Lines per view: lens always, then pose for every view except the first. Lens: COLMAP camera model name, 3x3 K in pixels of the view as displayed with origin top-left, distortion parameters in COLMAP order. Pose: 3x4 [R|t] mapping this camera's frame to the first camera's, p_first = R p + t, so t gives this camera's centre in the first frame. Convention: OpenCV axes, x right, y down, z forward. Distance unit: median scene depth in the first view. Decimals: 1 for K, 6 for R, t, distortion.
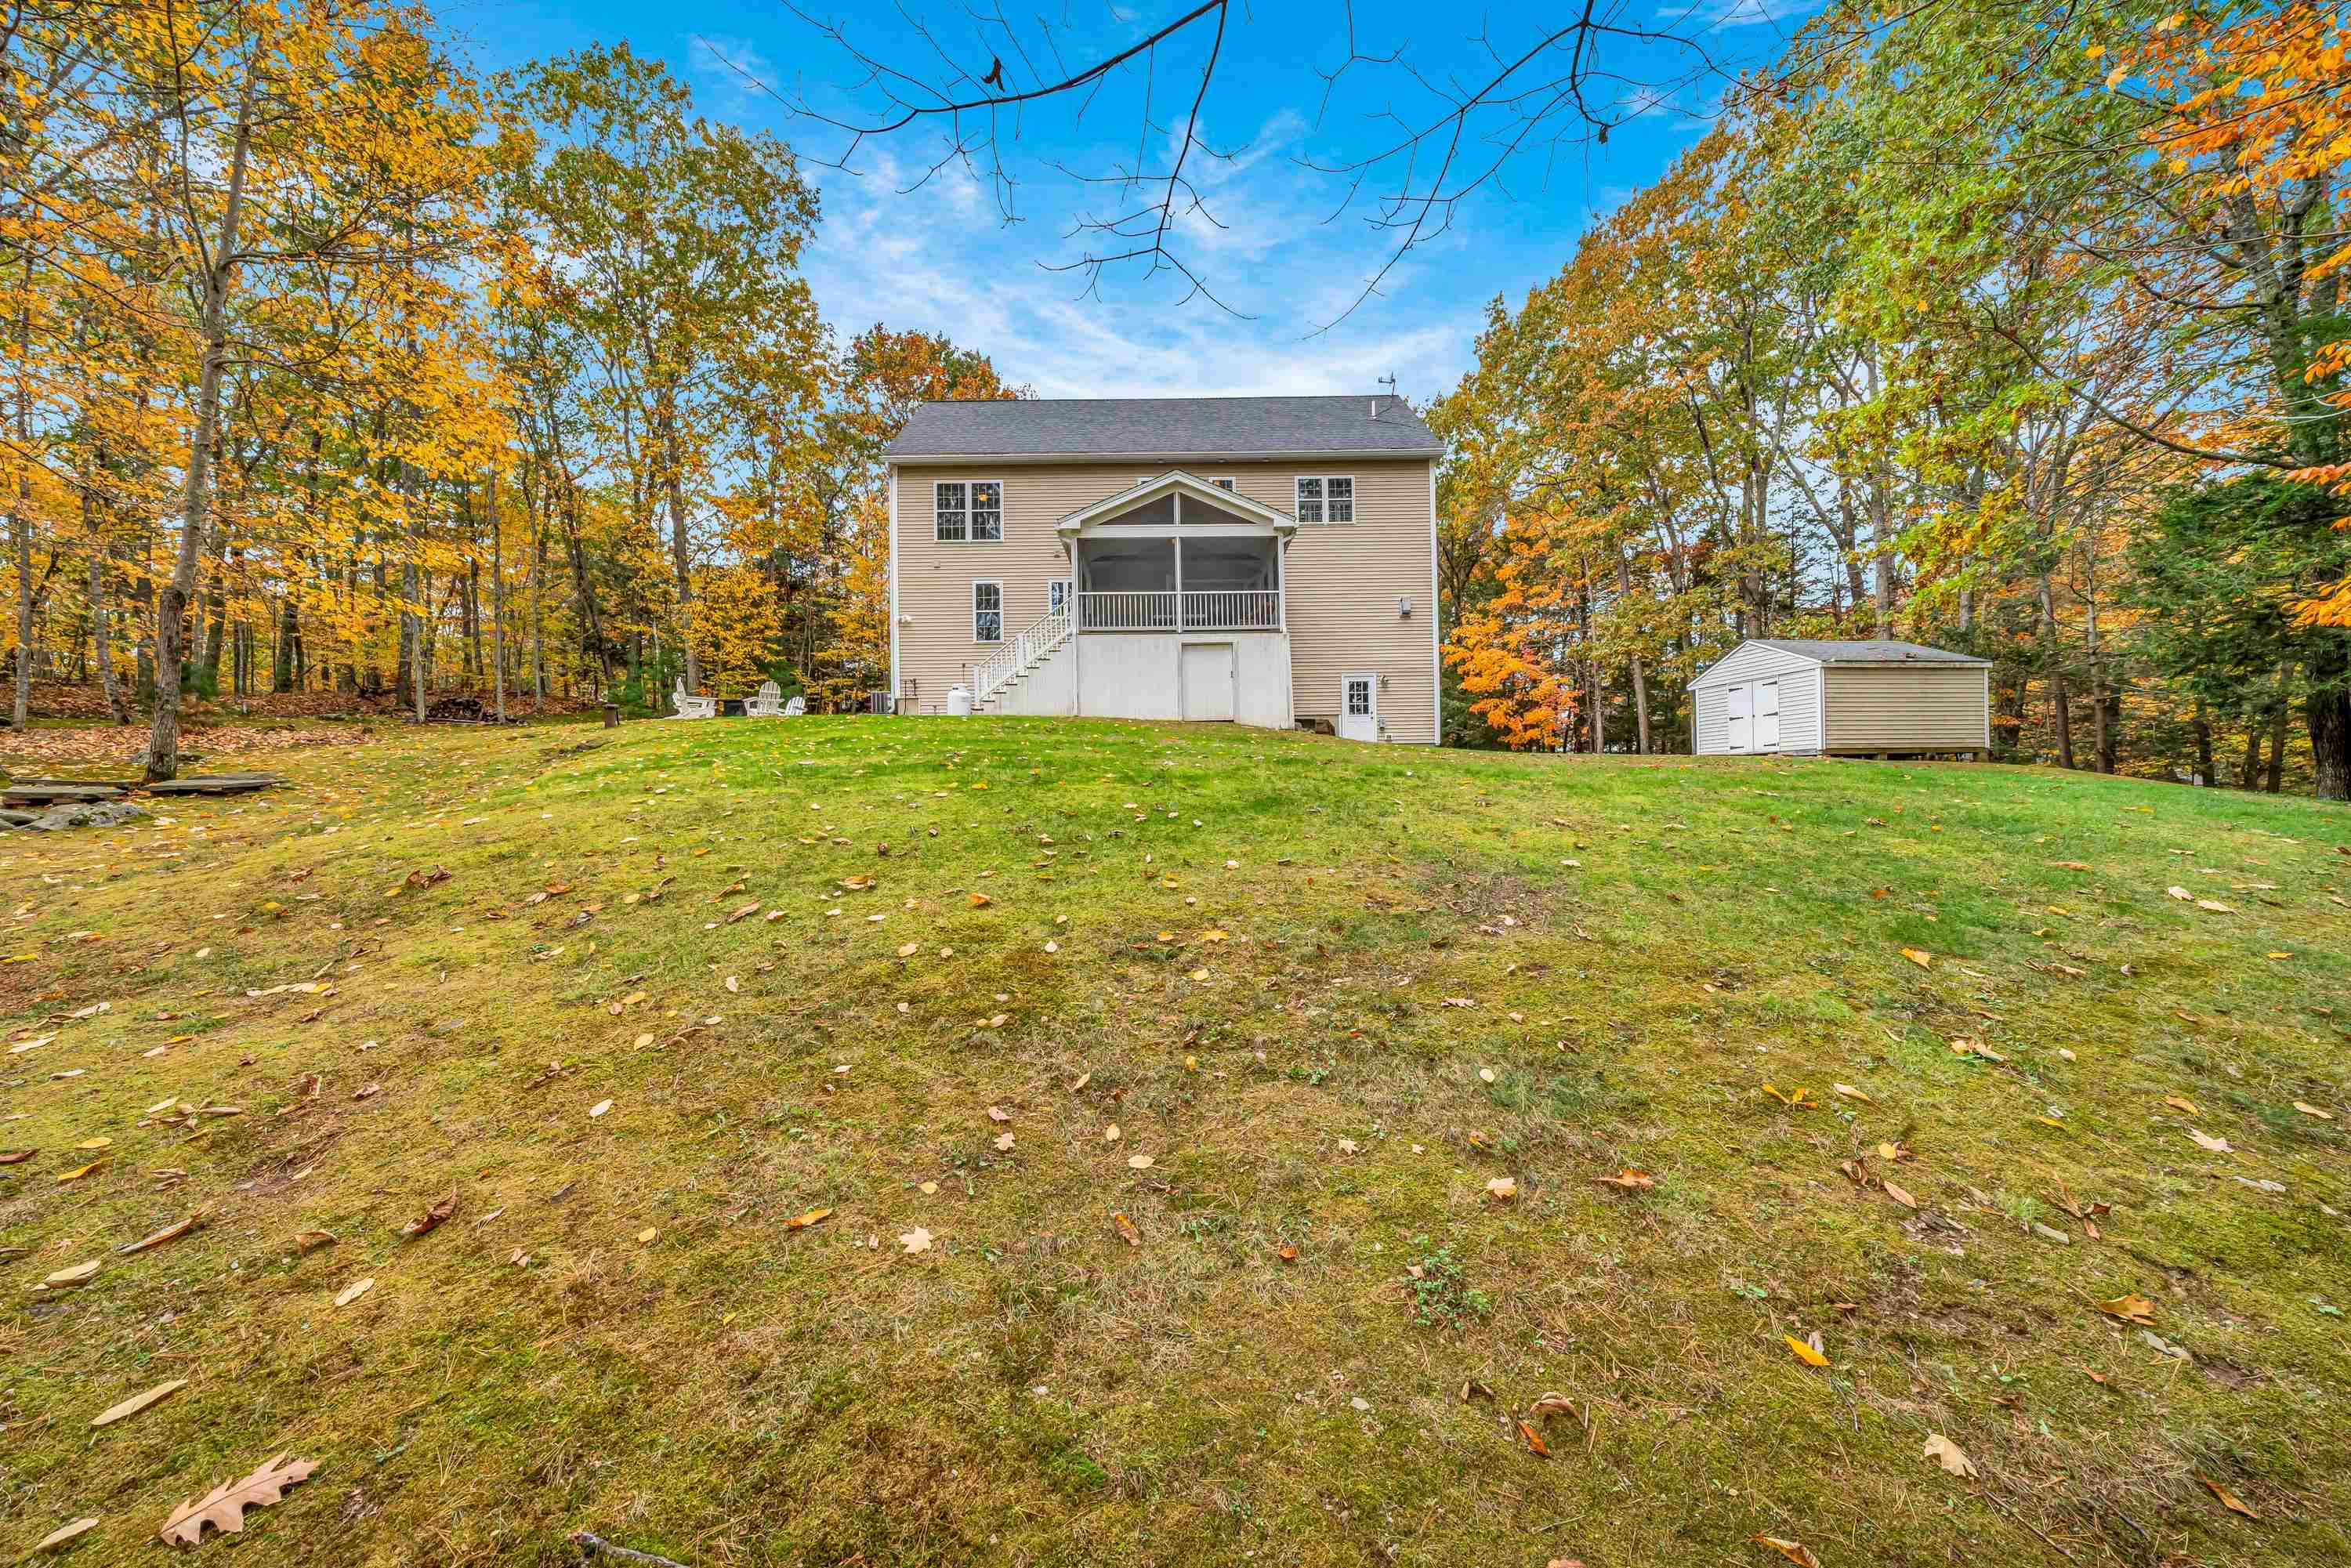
lens RADIAL K [[810.4, 0, 1163.7], [0, 810.4, 796.7], [0, 0, 1]] dist [0.009753, 0.000011]
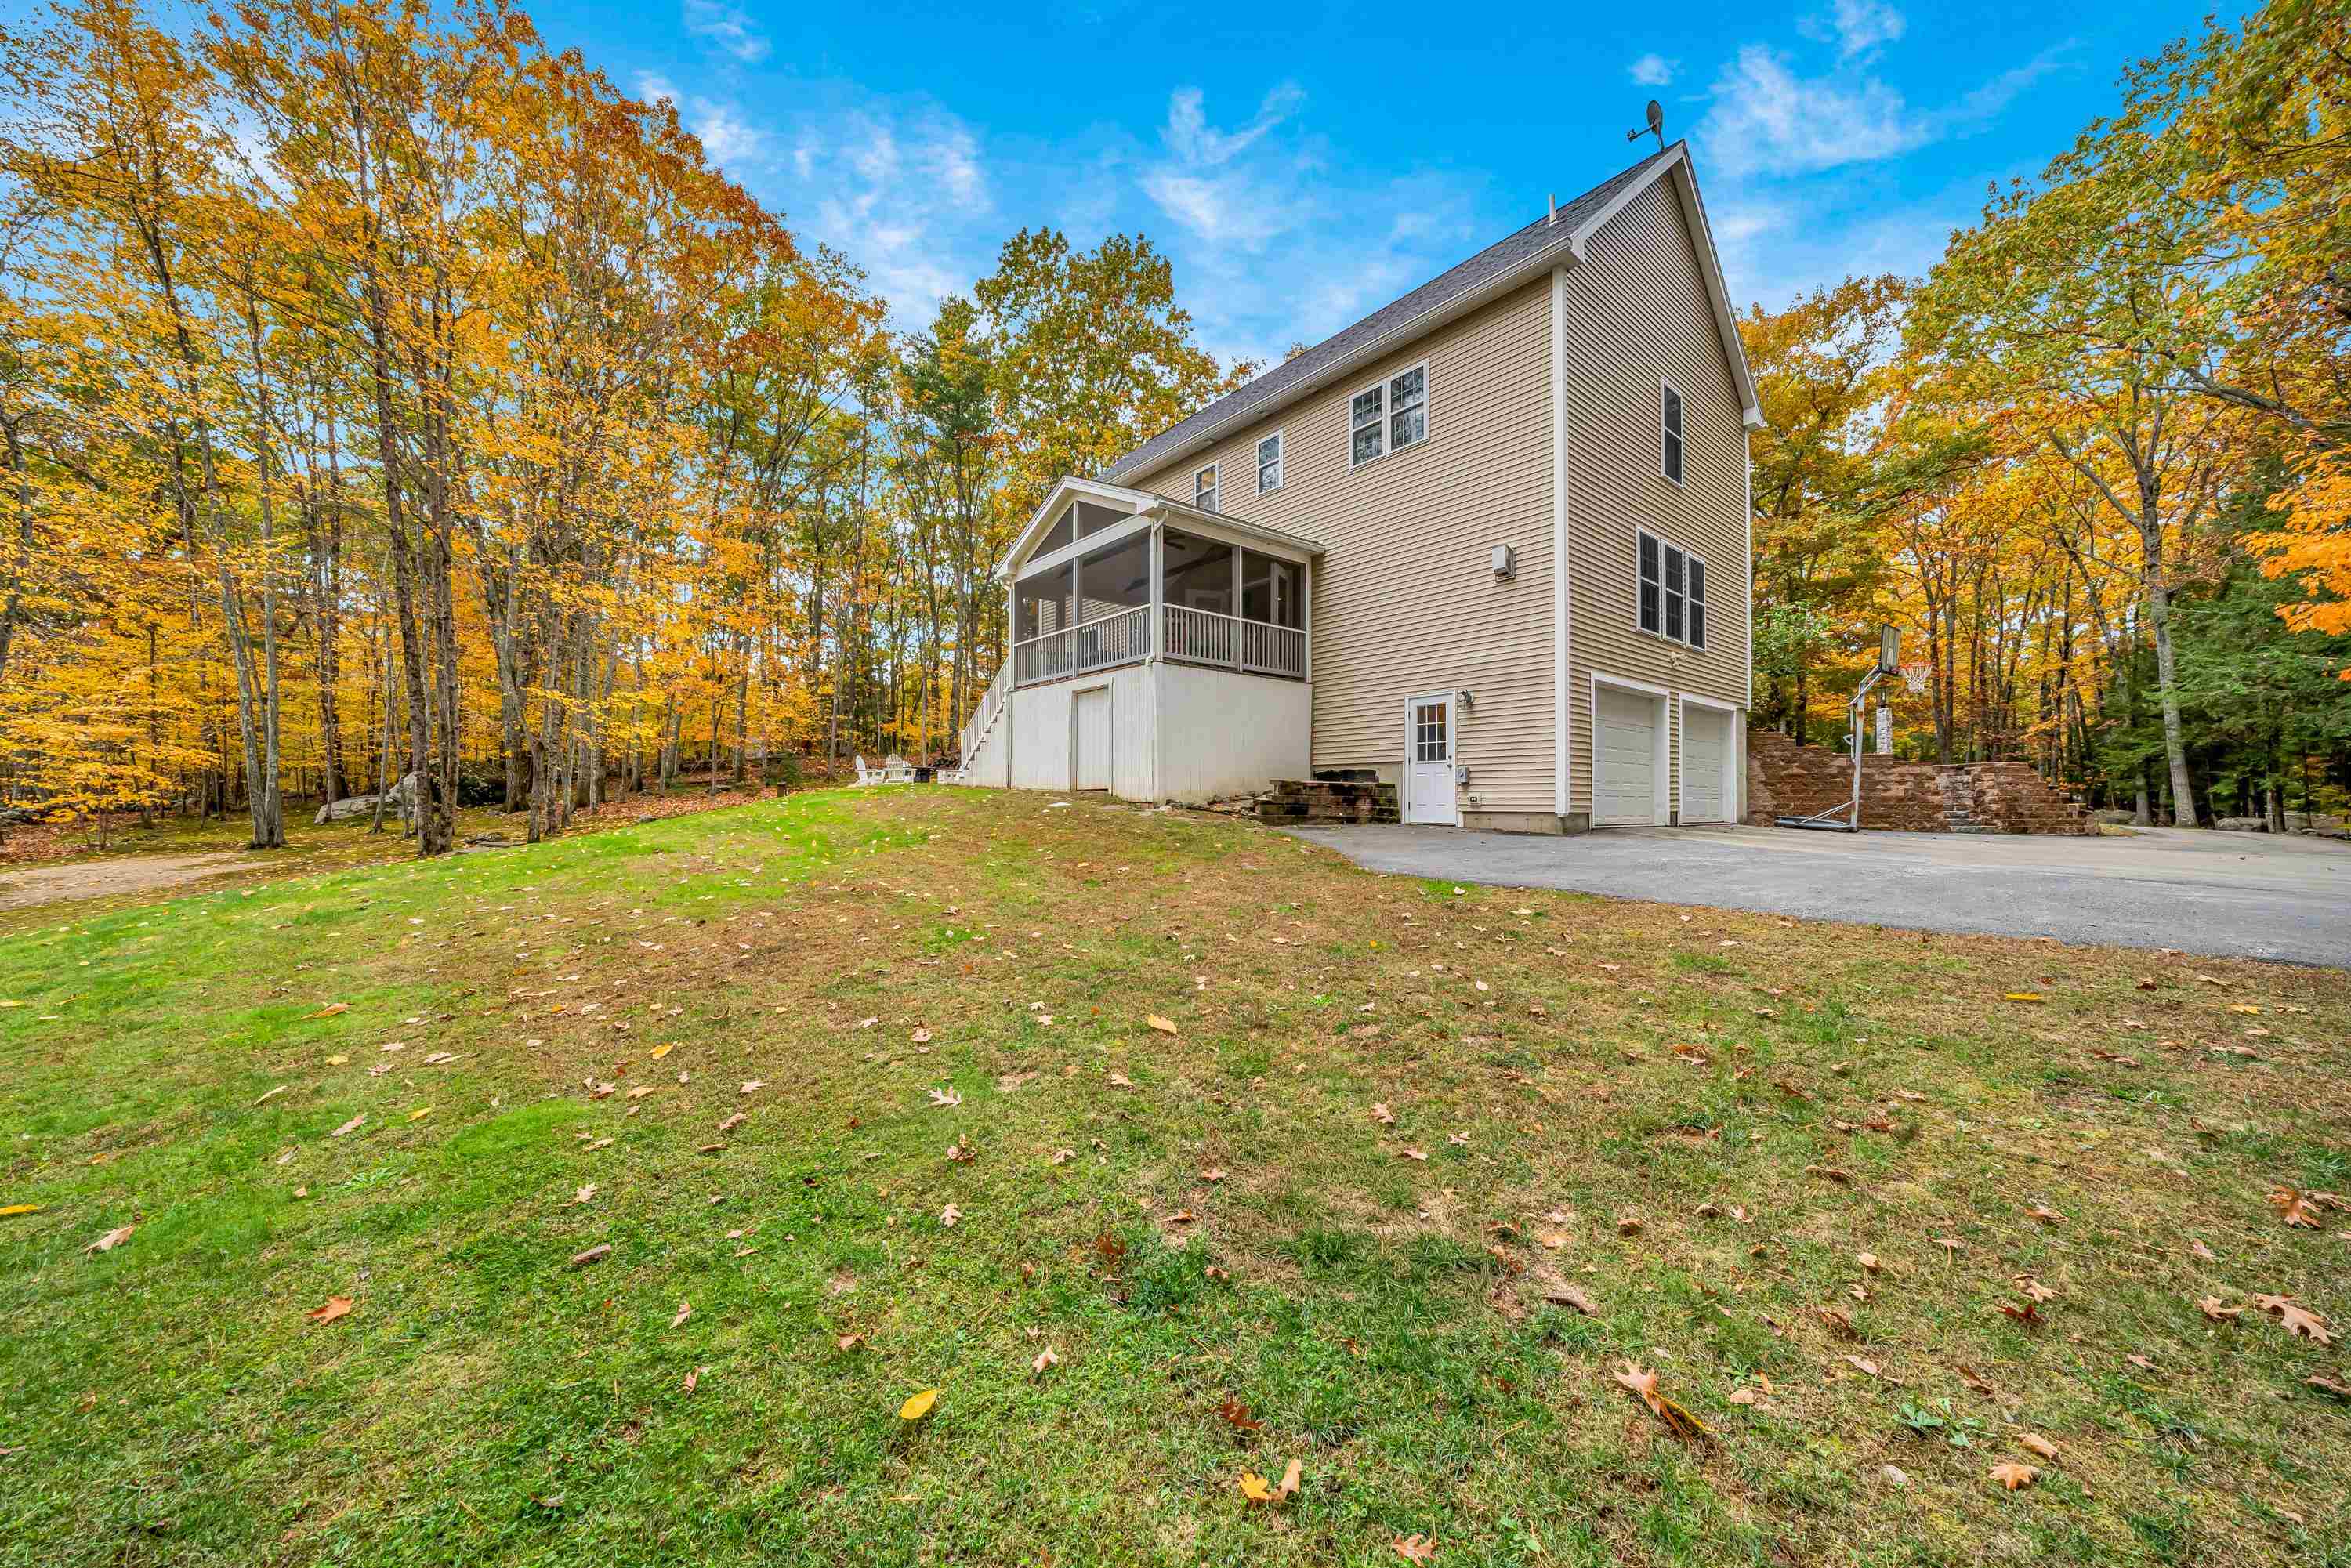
lens RADIAL K [[810.4, 0, 1176.8], [0, 810.4, 782.7], [0, 0, 1]] dist [0.009753, 0.000011]
pose [[0.629894, -0.002913, -0.776676, 0.583151], [-0.003961, 0.999968, -0.006962, -0.079391], [0.776671, 0.007462, 0.629862, 0.484907]]
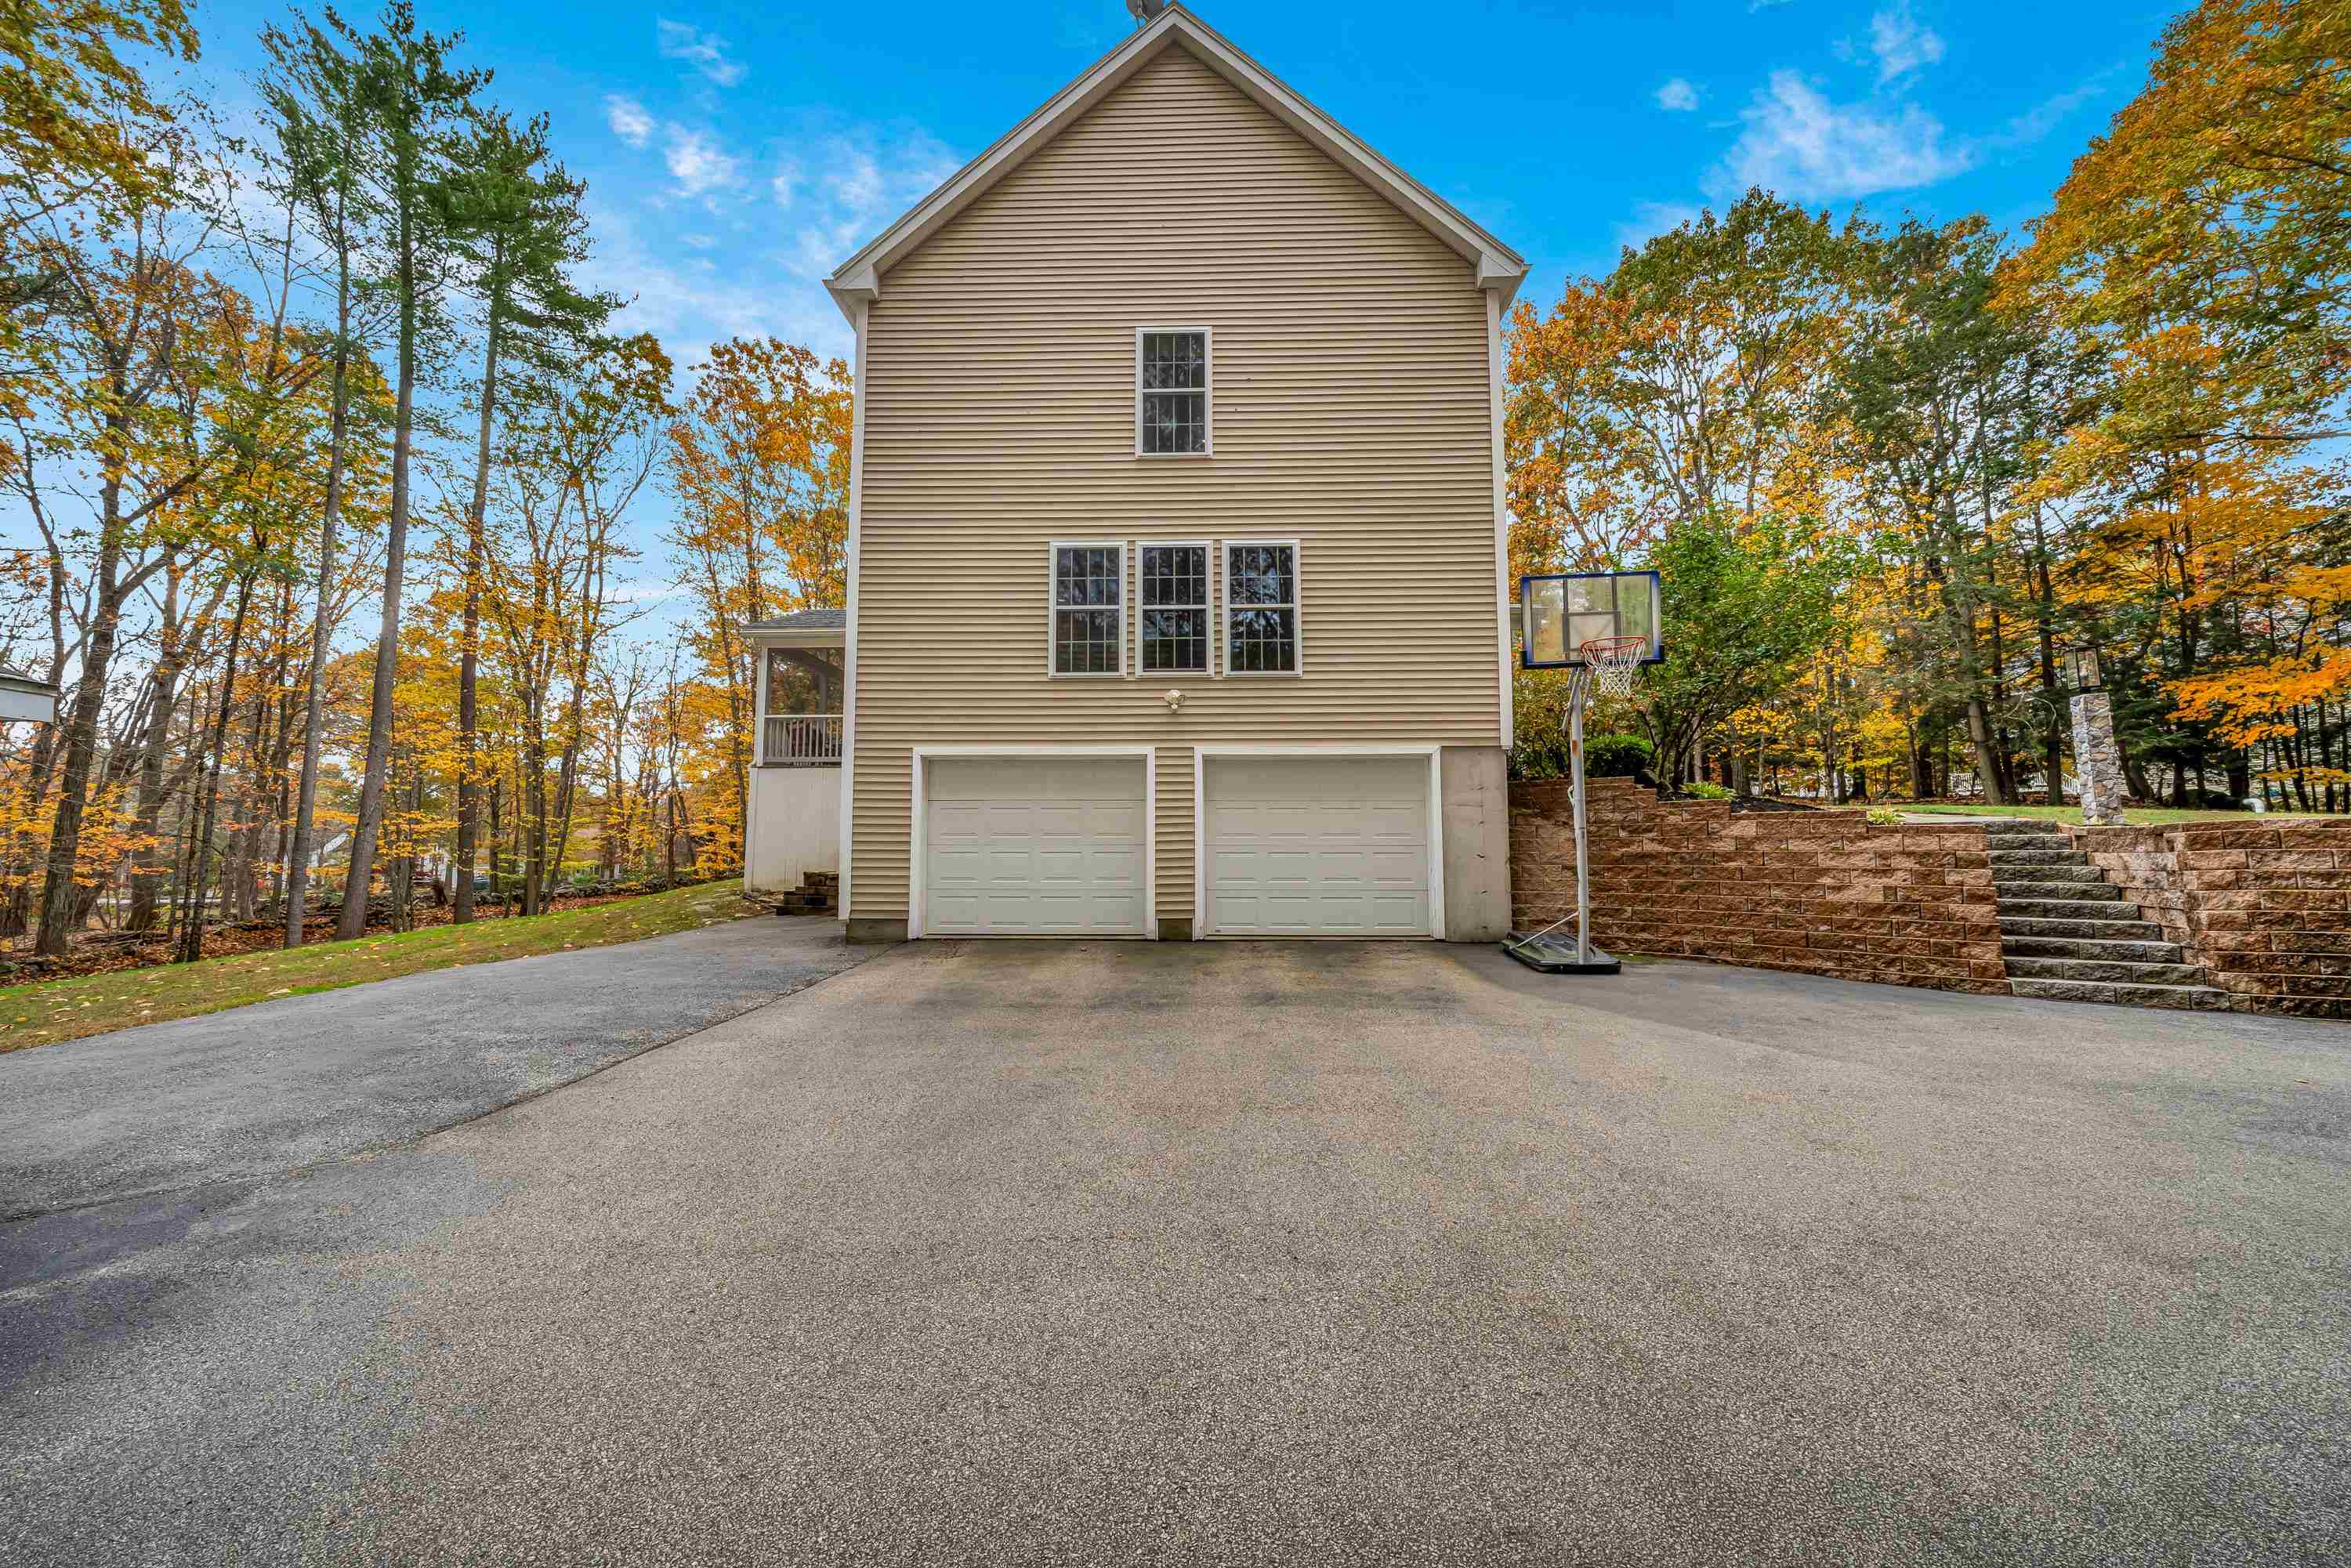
lens RADIAL K [[810.4, 0, 1177.7], [0, 810.4, 783.2], [0, 0, 1]] dist [0.009753, 0.000011]
pose [[-0.029039, -0.075538, -0.996720, 0.830271], [0.011561, 0.997048, -0.075900, -0.108811], [0.999511, -0.013727, -0.028080, 1.403225]]
